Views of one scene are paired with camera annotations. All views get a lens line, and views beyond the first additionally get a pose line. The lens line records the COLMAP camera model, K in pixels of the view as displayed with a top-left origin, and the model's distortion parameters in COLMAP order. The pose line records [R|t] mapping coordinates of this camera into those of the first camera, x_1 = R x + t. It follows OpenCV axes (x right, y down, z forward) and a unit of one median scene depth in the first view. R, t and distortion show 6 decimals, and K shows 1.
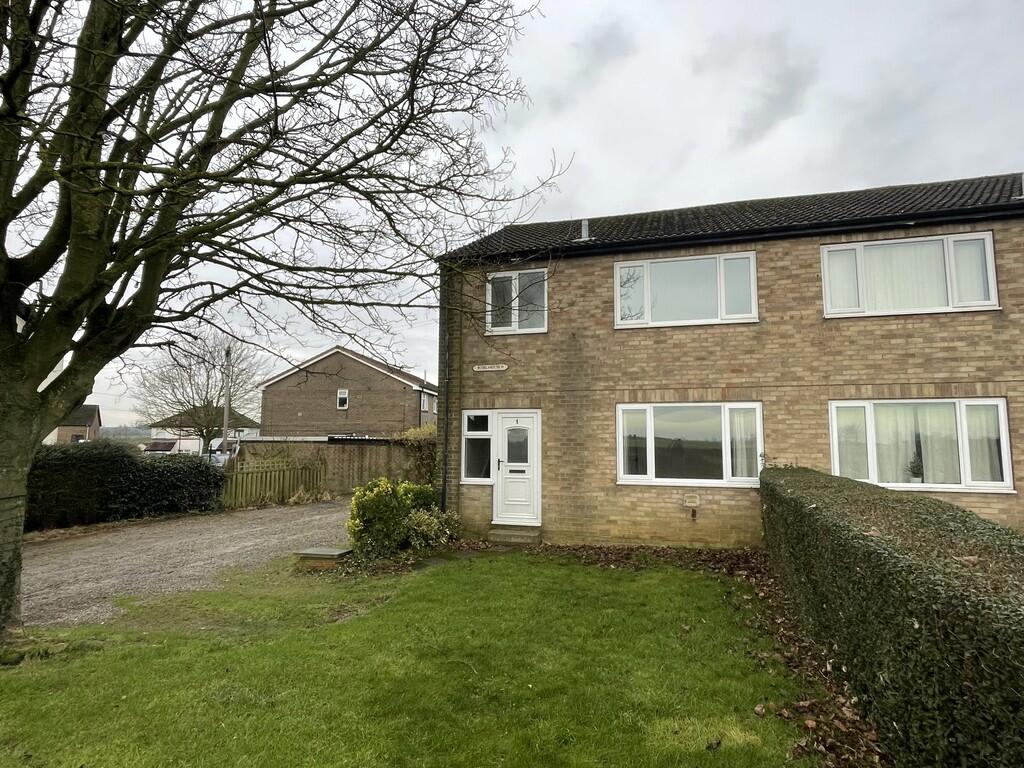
lens RADIAL K [[573.0, 0, 510.3], [0, 573.0, 381.4], [0, 0, 1]] dist [-0.004220, 0.000800]
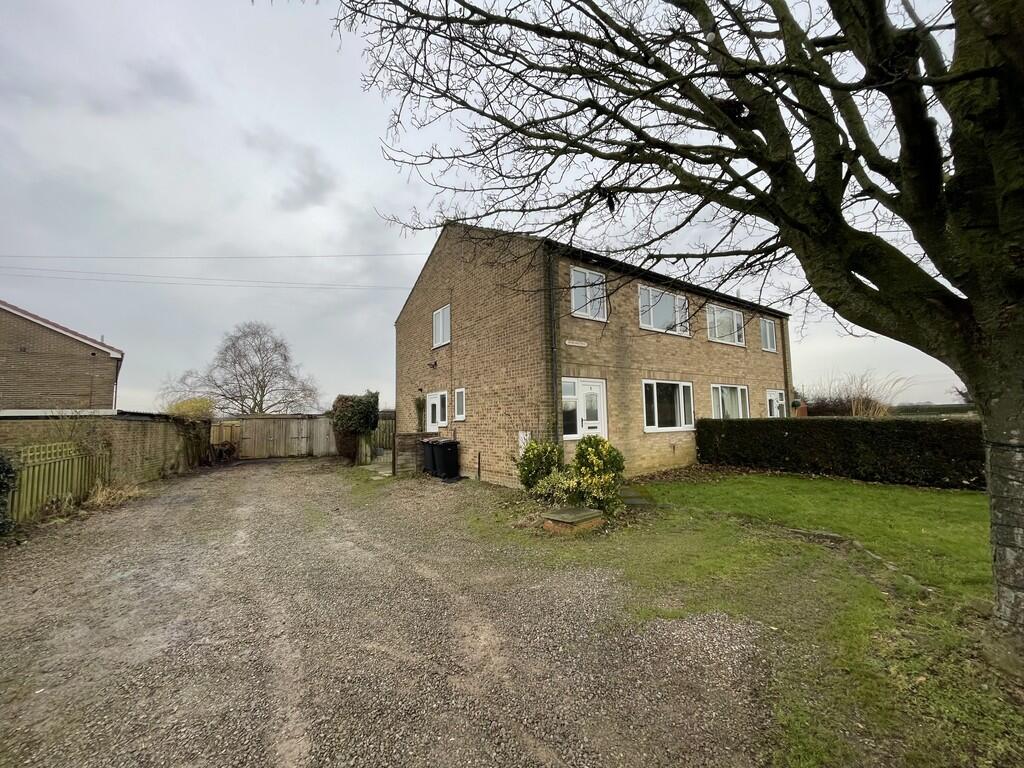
lens RADIAL K [[412.4, 0, 514.8], [0, 412.4, 382.8], [0, 0, 1]] dist [-0.001949, -0.000070]
pose [[0.614047, 0.055434, 0.787321, -1.029458], [-0.058424, 0.997986, -0.024700, 0.113944], [-0.787104, -0.030832, 0.616049, 0.727013]]
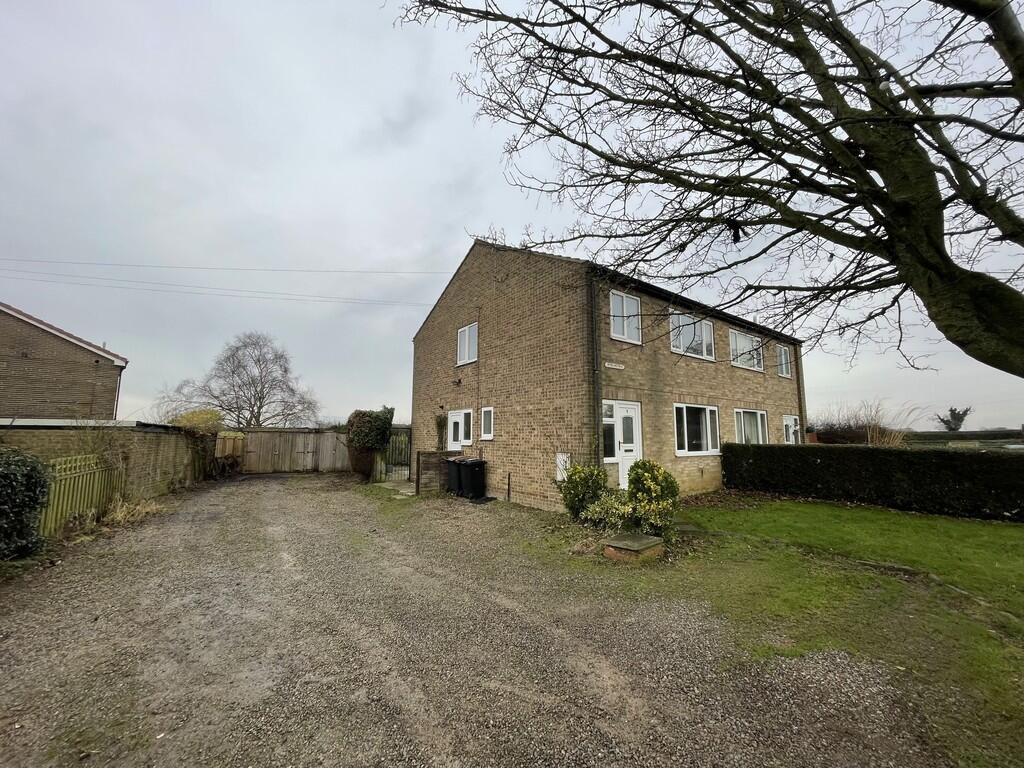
lens RADIAL K [[412.4, 0, 514.7], [0, 412.4, 383.6], [0, 0, 1]] dist [-0.001949, -0.000070]
pose [[0.590282, 0.101132, 0.800837, -1.106679], [-0.082301, 0.994491, -0.064925, 0.112955], [-0.802991, -0.027586, 0.595353, 0.838599]]
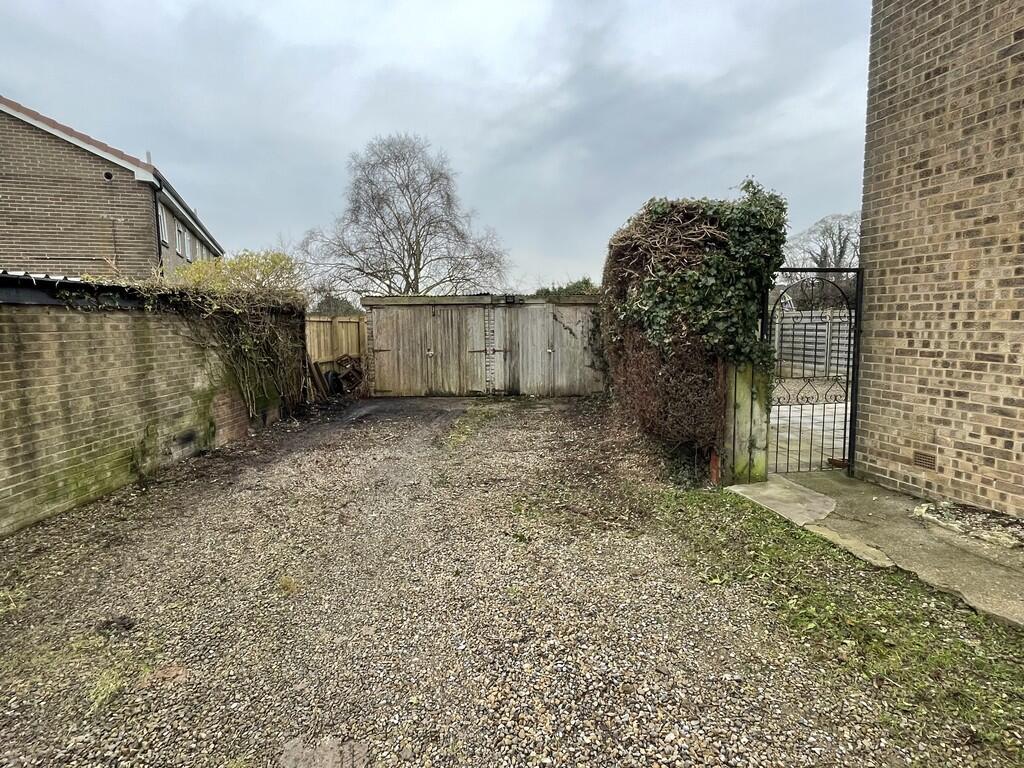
lens RADIAL K [[573.0, 0, 507.8], [0, 573.0, 377.7], [0, 0, 1]] dist [-0.004220, 0.000800]
pose [[0.877459, -0.066985, 0.474951, -0.524386], [-0.029791, 0.980678, 0.193349, 0.237253], [-0.478725, -0.183805, 0.858509, 1.935726]]
